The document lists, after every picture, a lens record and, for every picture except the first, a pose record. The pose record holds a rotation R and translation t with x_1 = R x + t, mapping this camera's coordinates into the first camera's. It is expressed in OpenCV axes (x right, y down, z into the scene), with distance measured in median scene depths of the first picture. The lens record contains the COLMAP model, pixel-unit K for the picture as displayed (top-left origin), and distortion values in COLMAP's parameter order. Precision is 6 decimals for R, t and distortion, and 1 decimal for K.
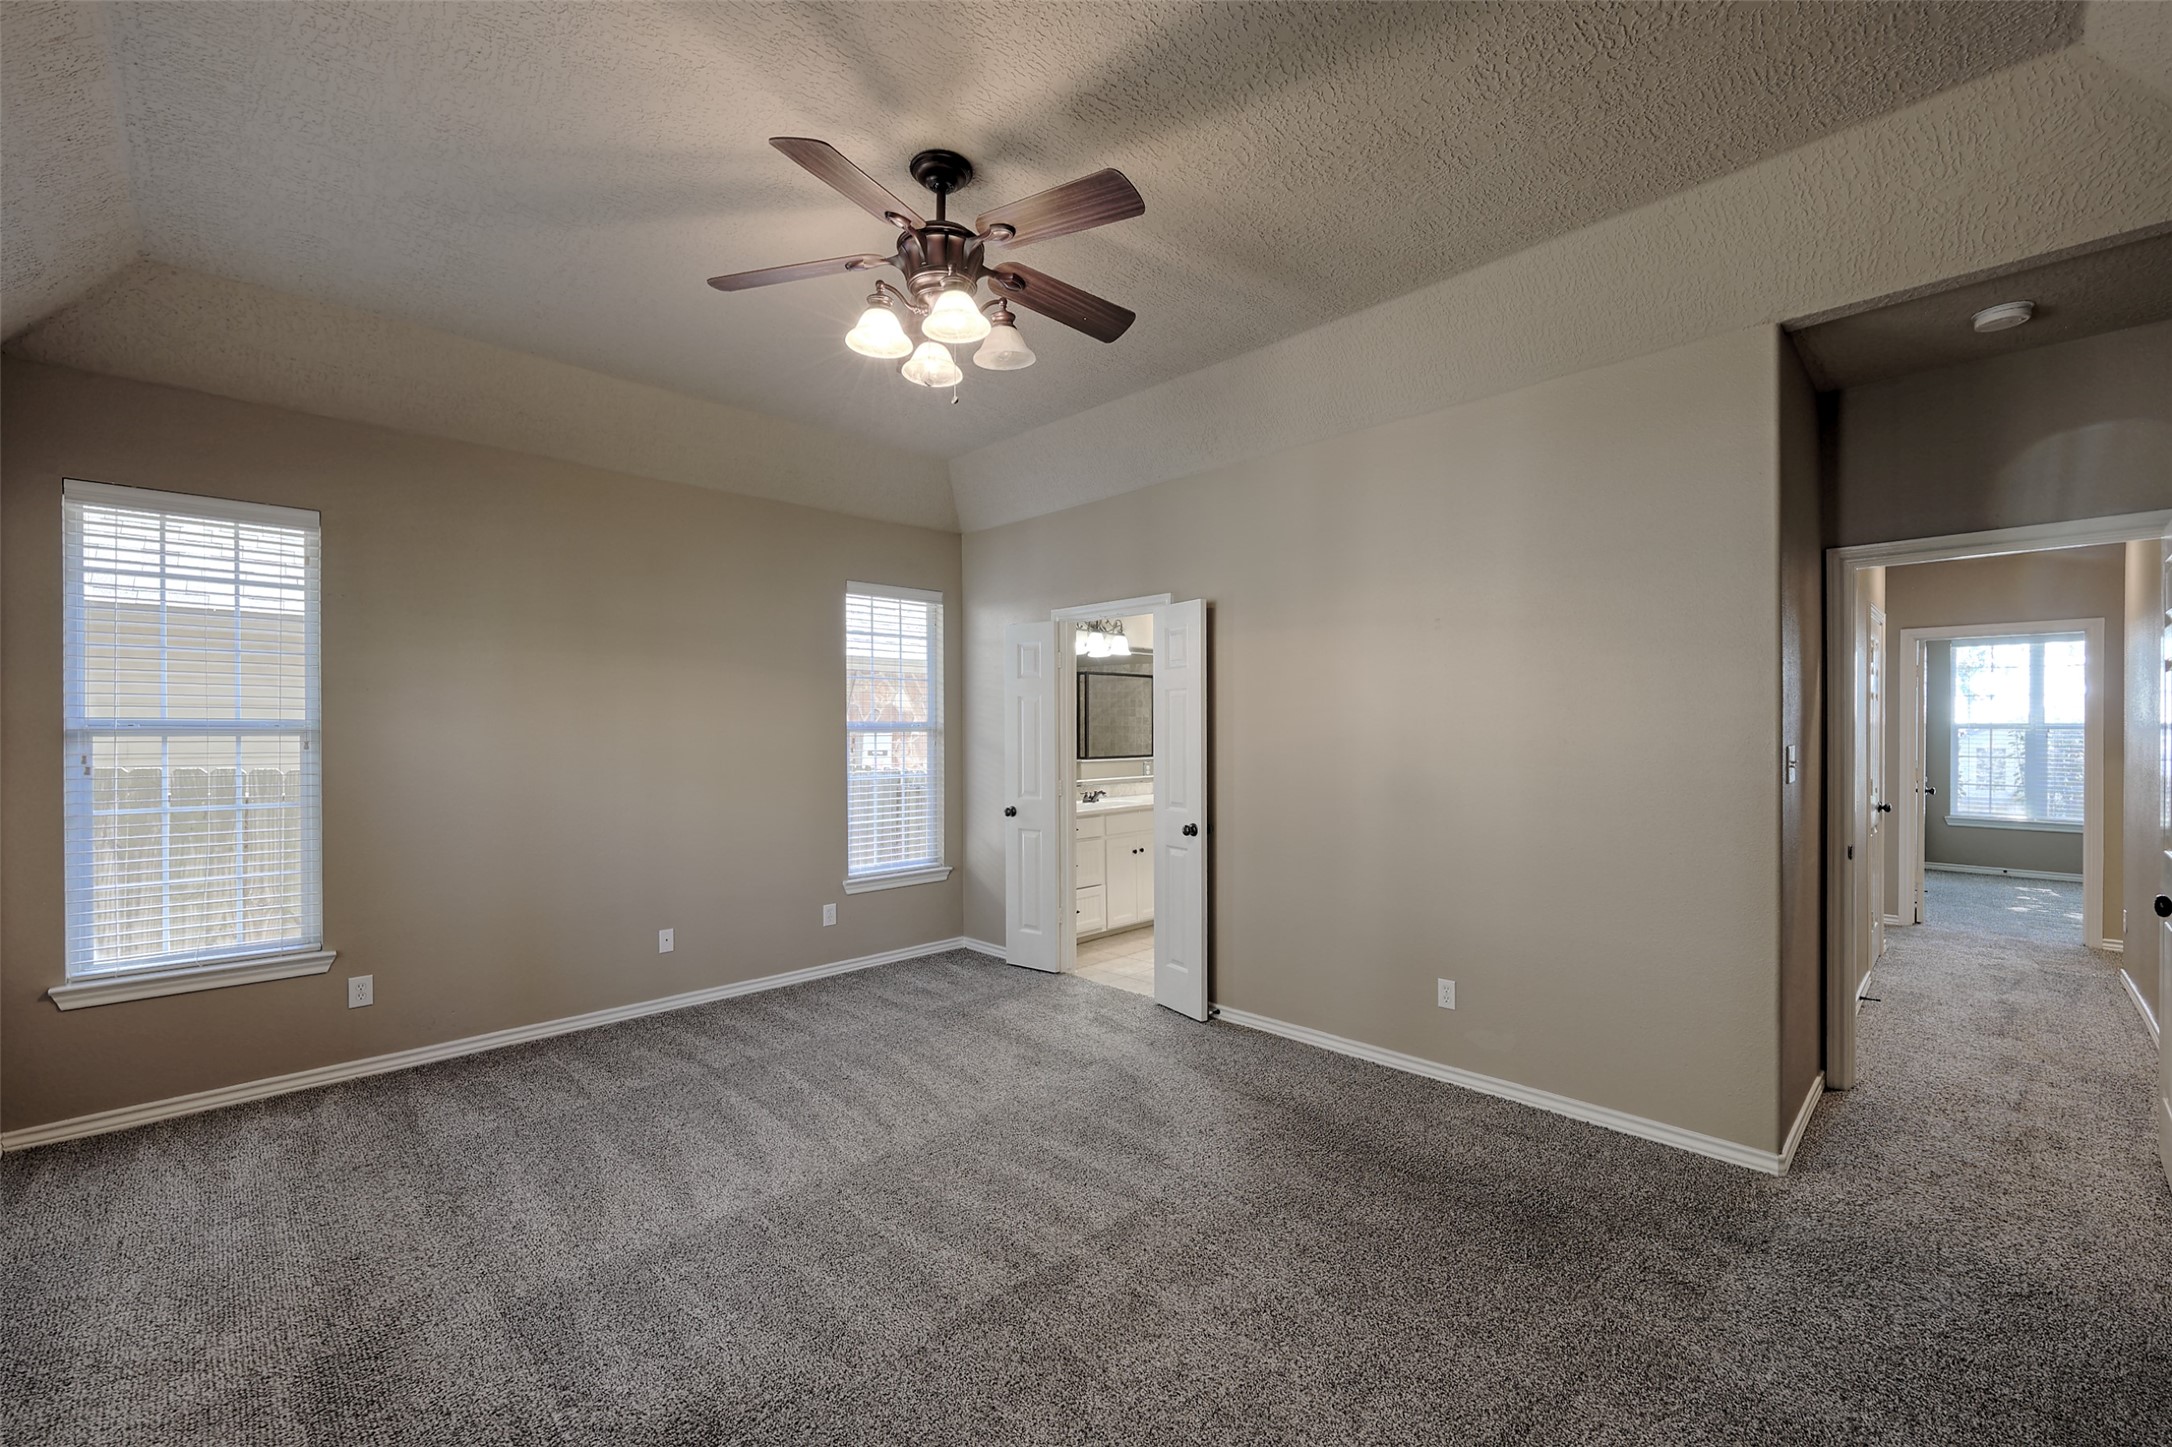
lens RADIAL K [[888.4, 0, 1084.8], [0, 888.4, 731.1], [0, 0, 1]] dist [0.000417, -0.000335]
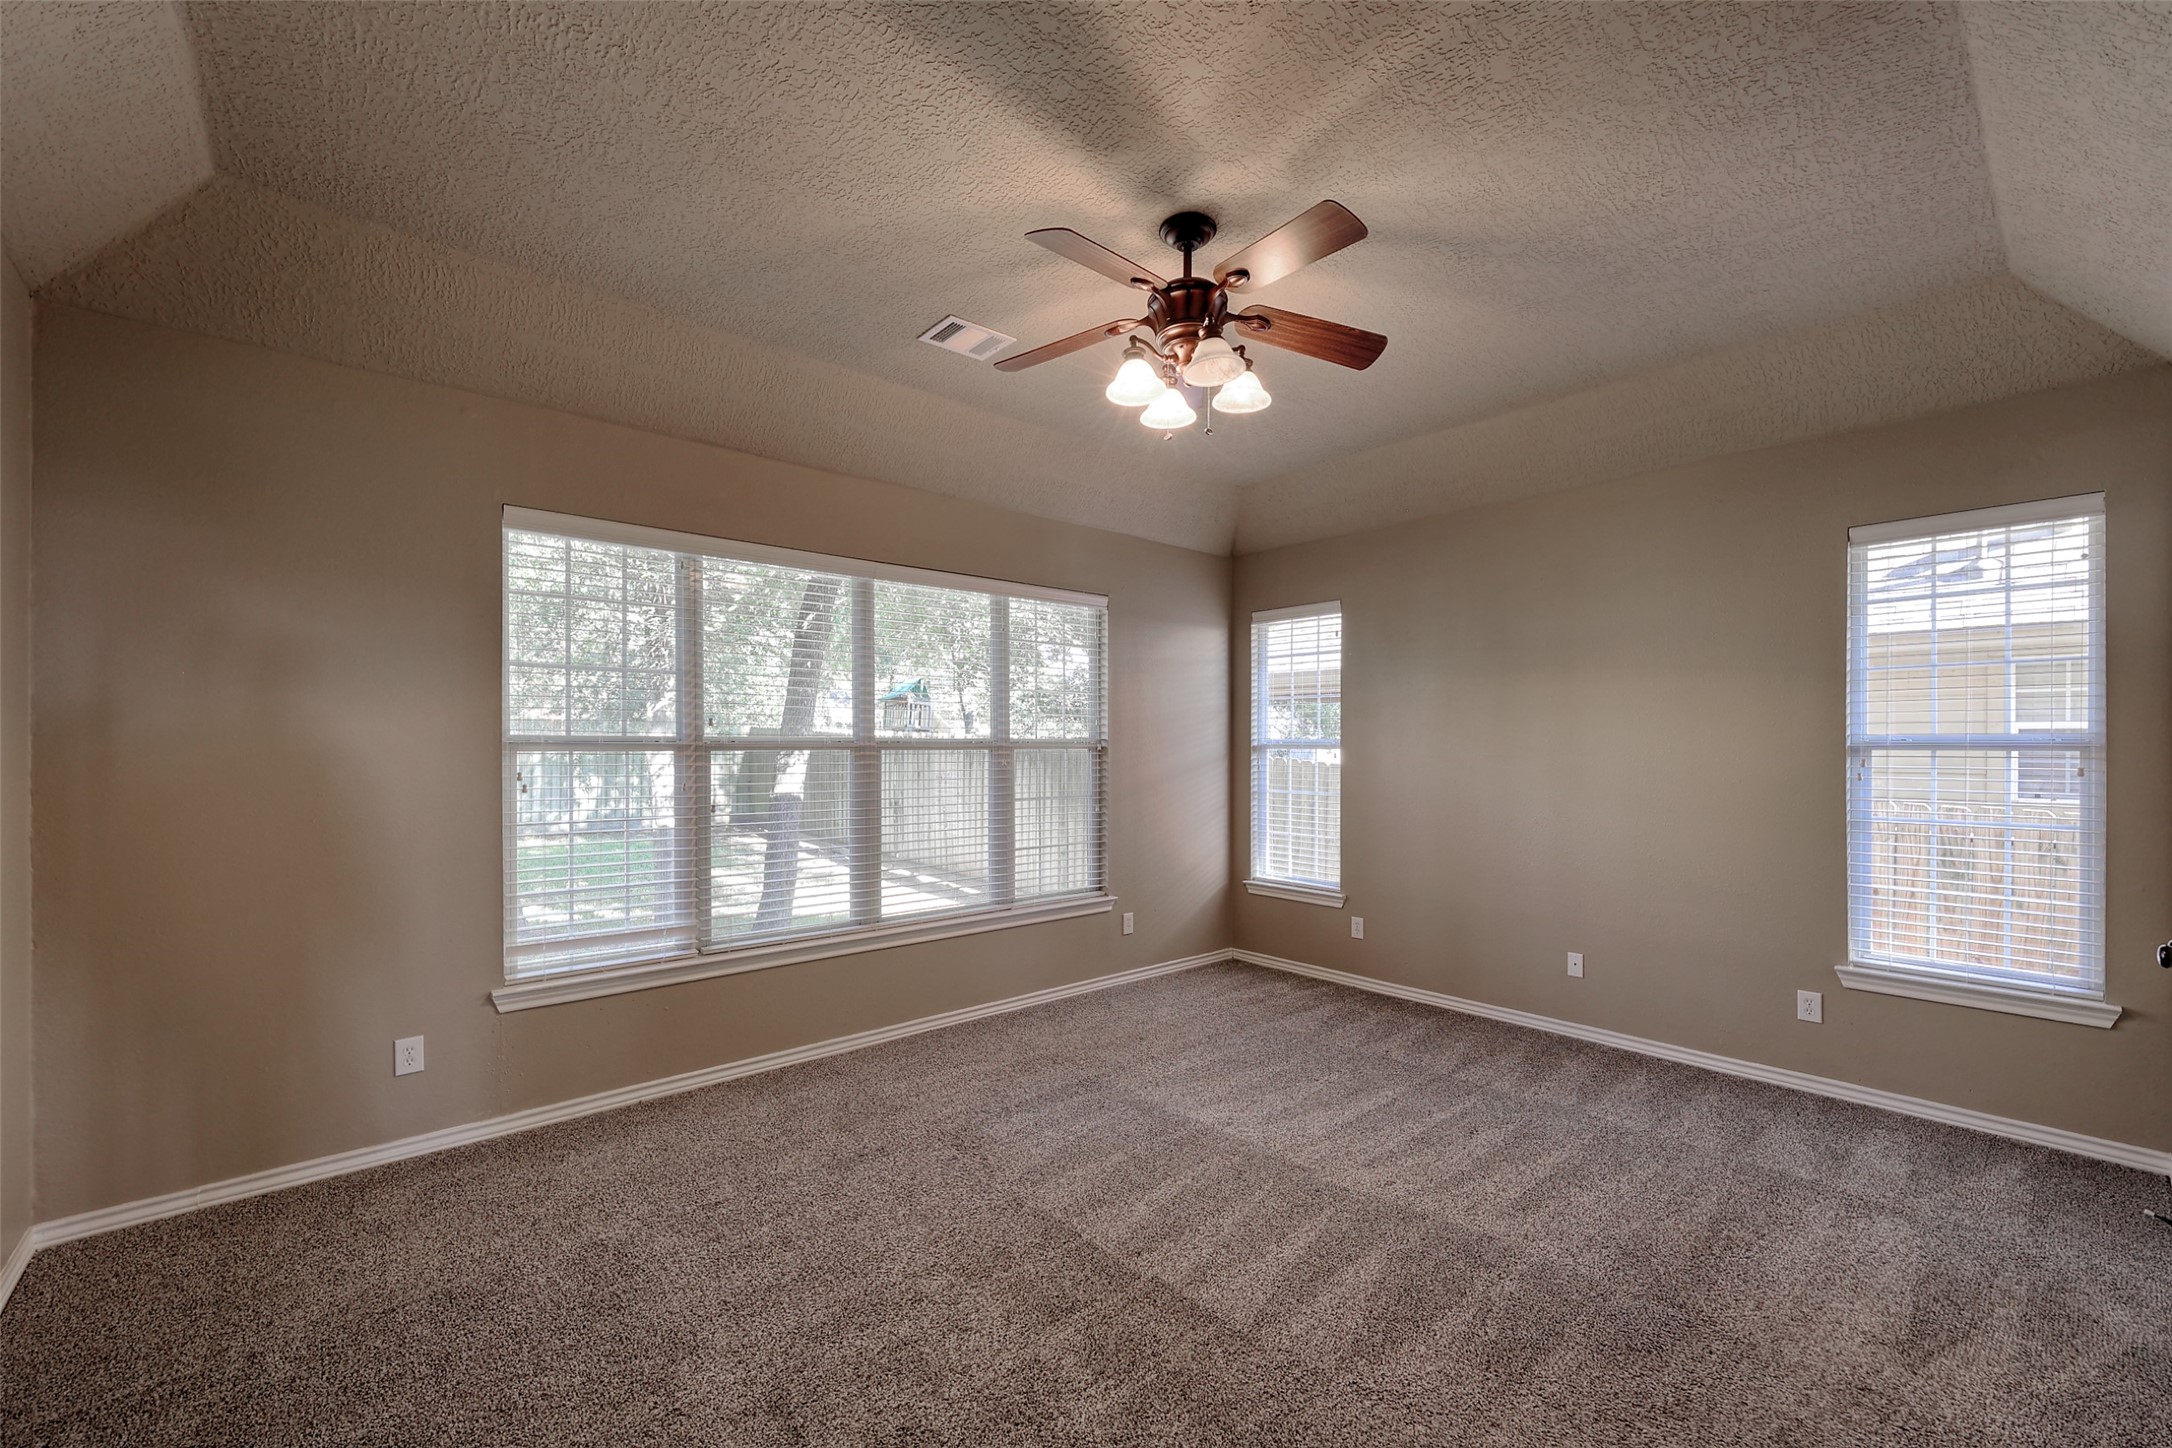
lens RADIAL K [[888.4, 0, 1086.0], [0, 888.4, 740.0], [0, 0, 1]] dist [0.000417, -0.000335]
pose [[-0.057625, -0.003723, -0.998331, 0.558846], [-0.003595, 0.999987, -0.003522, -0.001780], [0.998332, 0.003386, -0.057637, 0.566413]]
